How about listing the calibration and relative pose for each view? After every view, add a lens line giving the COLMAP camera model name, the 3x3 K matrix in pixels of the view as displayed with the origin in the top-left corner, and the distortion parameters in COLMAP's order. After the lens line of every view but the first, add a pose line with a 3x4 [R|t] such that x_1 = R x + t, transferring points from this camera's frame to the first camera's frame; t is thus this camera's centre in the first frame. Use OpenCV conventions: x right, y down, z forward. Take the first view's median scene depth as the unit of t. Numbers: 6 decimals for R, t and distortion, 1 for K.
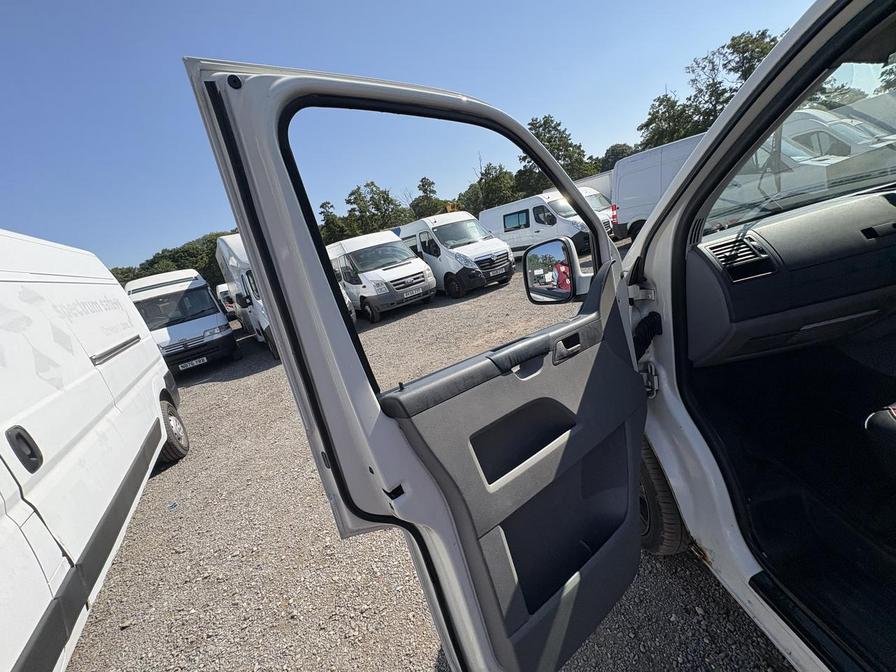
lens RADIAL K [[356.4, 0, 448.0], [0, 356.4, 336.3], [0, 0, 1]] dist [0.000505, 0.000125]
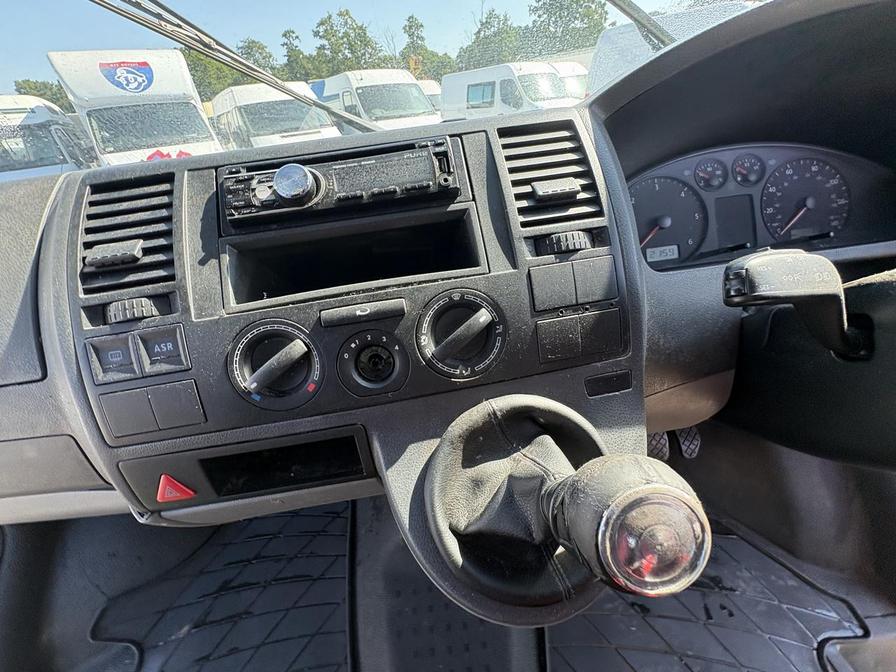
lens RADIAL K [[356.4, 0, 447.7], [0, 356.4, 336.7], [0, 0, 1]] dist [0.000505, 0.000125]
pose [[0.990140, 0.111931, 0.084222, 0.044577], [-0.132021, 0.946649, 0.293985, -0.011893], [-0.046823, -0.302205, 0.952092, 0.021379]]
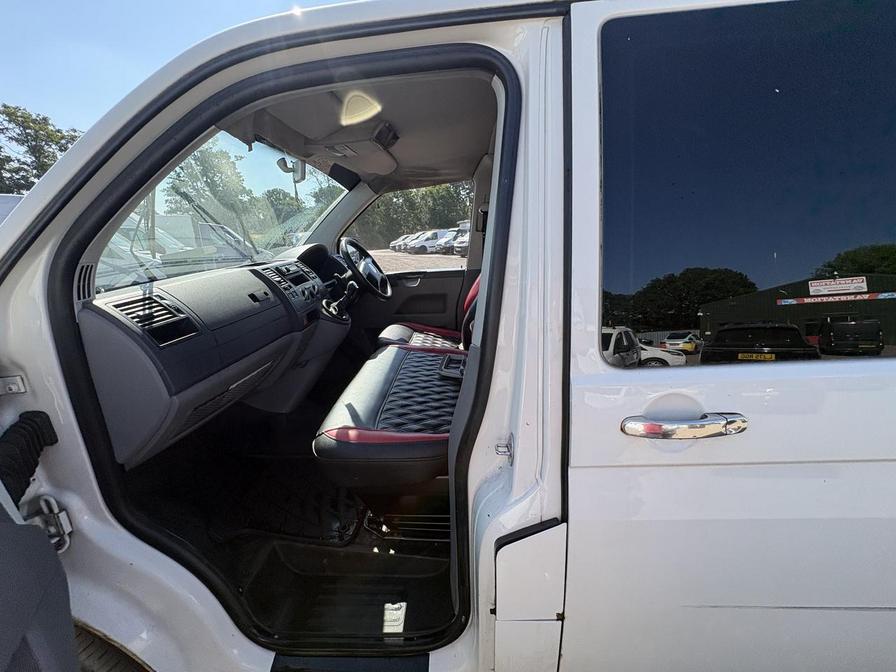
lens RADIAL K [[356.4, 0, 448.7], [0, 356.4, 337.7], [0, 0, 1]] dist [0.000505, 0.000125]
pose [[0.096502, -0.044051, 0.994358, 0.002029], [0.269978, 0.962726, 0.016448, -0.000277], [-0.958018, 0.266868, 0.104798, 0.008507]]
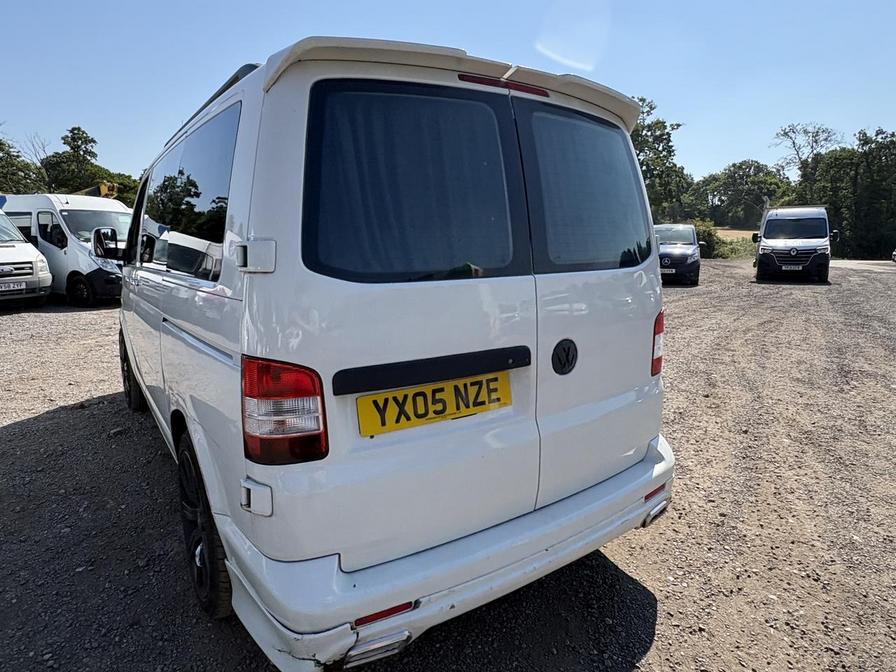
lens RADIAL K [[540.4, 0, 449.9], [0, 540.4, 334.6], [0, 0, 1]] dist [-0.004237, 0.002273]
pose [[0.828160, 0.141967, 0.542214, 0.016343], [-0.057472, 0.983800, -0.169807, 0.028320], [-0.557537, 0.109466, 0.822903, -0.102870]]
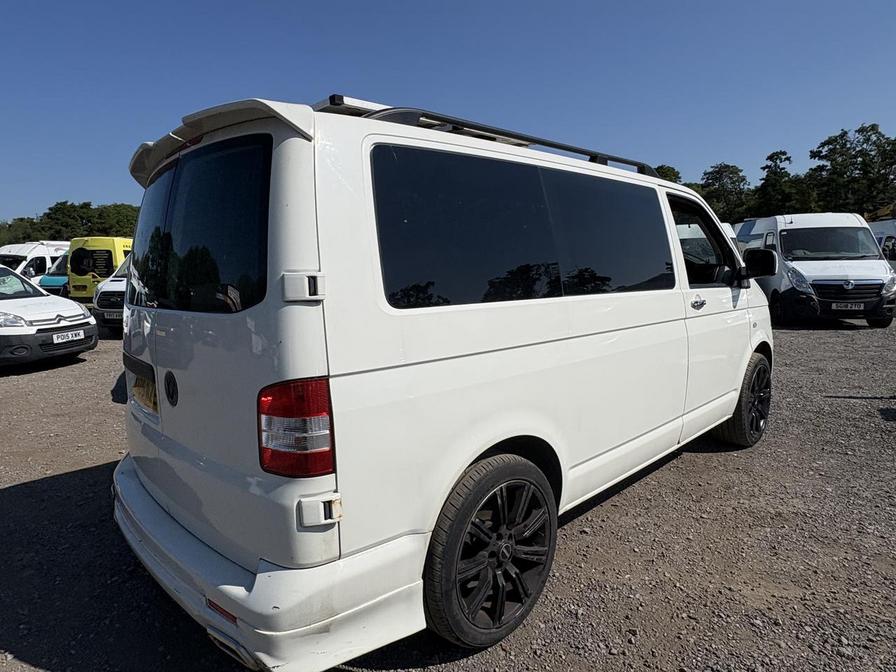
lens RADIAL K [[540.4, 0, 441.4], [0, 540.4, 335.1], [0, 0, 1]] dist [-0.004237, 0.002273]
pose [[0.637229, 0.313745, -0.703920, 0.111284], [-0.322069, 0.938211, 0.126616, -0.000826], [0.700151, 0.146027, 0.698903, -0.085716]]
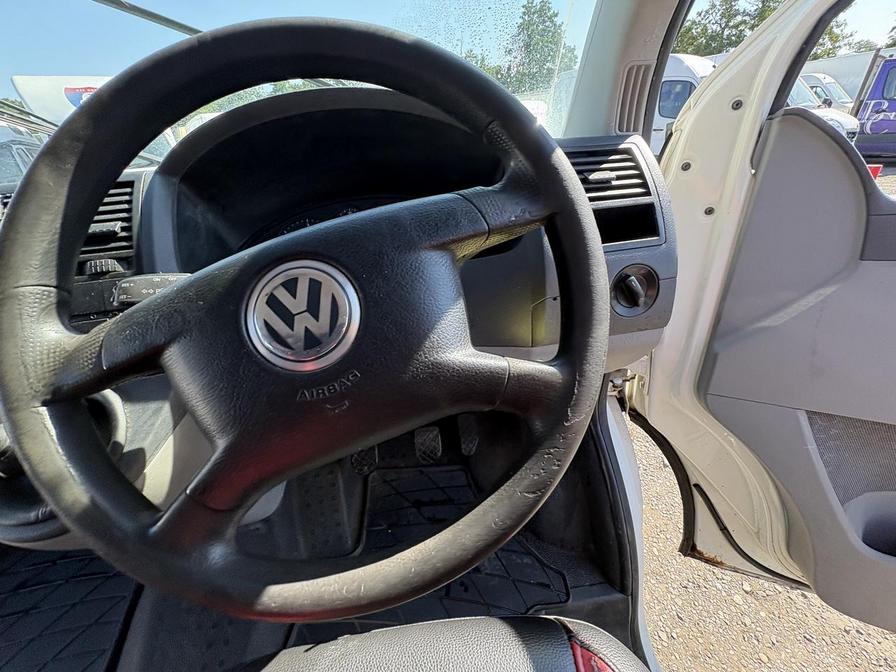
lens RADIAL K [[356.4, 0, 449.3], [0, 356.4, 337.4], [0, 0, 1]] dist [0.000505, 0.000125]
pose [[0.985394, 0.116666, 0.124050, 0.057491], [-0.142845, 0.962851, 0.229158, -0.013931], [-0.092707, -0.243531, 0.965452, 0.017086]]
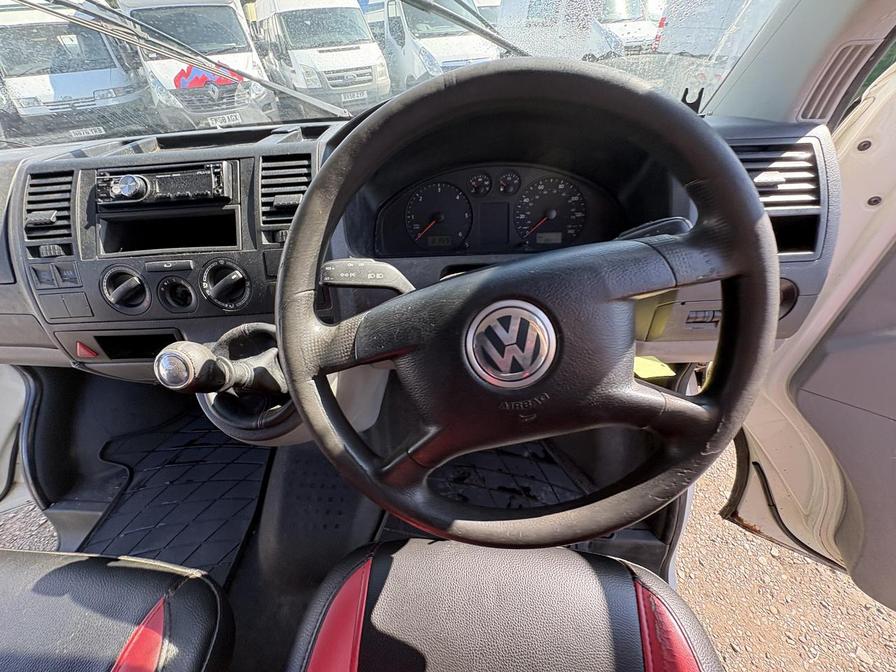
lens RADIAL K [[356.4, 0, 448.7], [0, 356.4, 336.5], [0, 0, 1]] dist [0.000505, 0.000125]
pose [[0.974832, 0.221677, 0.023698, 0.054105], [-0.208026, 0.866241, 0.454260, -0.015996], [0.080170, -0.447757, 0.890554, 0.016377]]
